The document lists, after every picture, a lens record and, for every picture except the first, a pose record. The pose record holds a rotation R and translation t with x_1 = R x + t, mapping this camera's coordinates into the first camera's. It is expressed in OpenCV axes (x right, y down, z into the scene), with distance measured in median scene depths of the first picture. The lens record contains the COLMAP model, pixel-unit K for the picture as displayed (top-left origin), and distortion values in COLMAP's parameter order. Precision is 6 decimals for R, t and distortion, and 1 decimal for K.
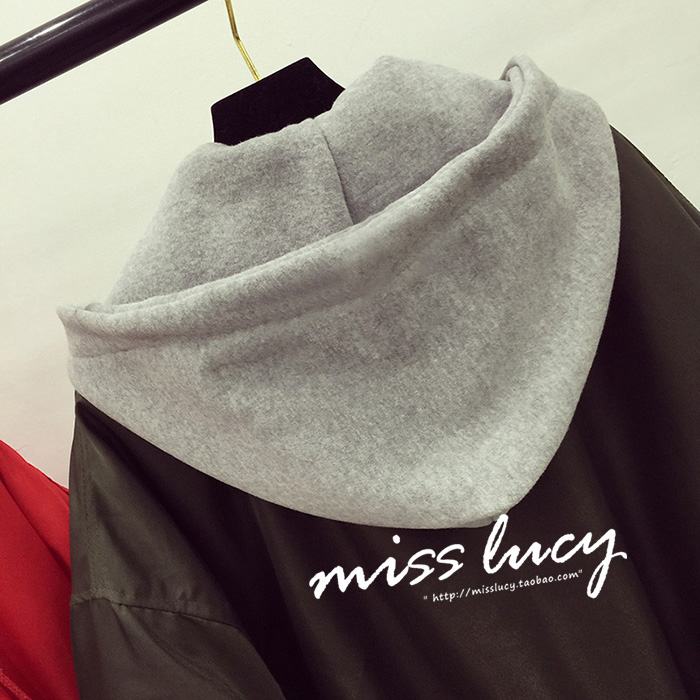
lens RADIAL K [[833.3, 0, 349.4], [0, 833.3, 350.9], [0, 0, 1]] dist [0.089851, 0.000000]
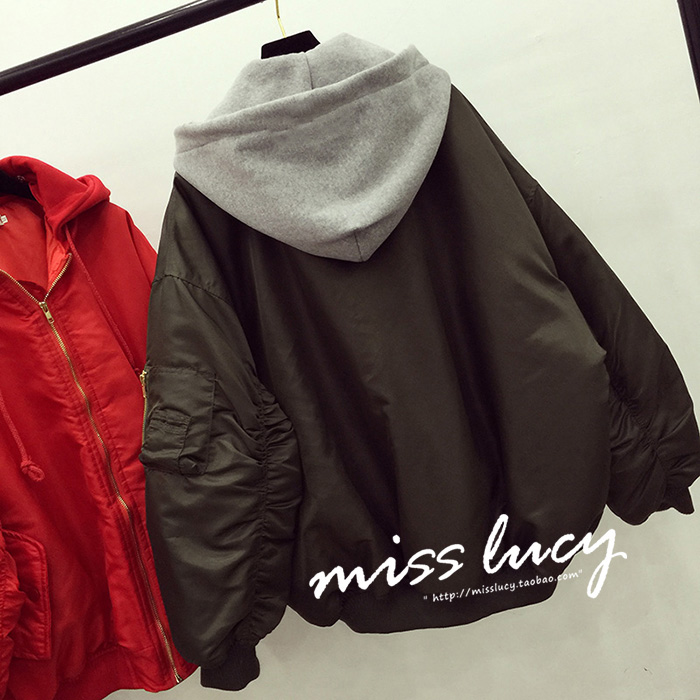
lens RADIAL K [[833.3, 0, 348.2], [0, 833.3, 343.5], [0, 0, 1]] dist [0.089851, 0.000000]
pose [[0.984961, 0.153685, -0.078942, 0.366756], [-0.161674, 0.980980, -0.107426, 0.701673], [0.060931, 0.118573, 0.991074, -1.110563]]
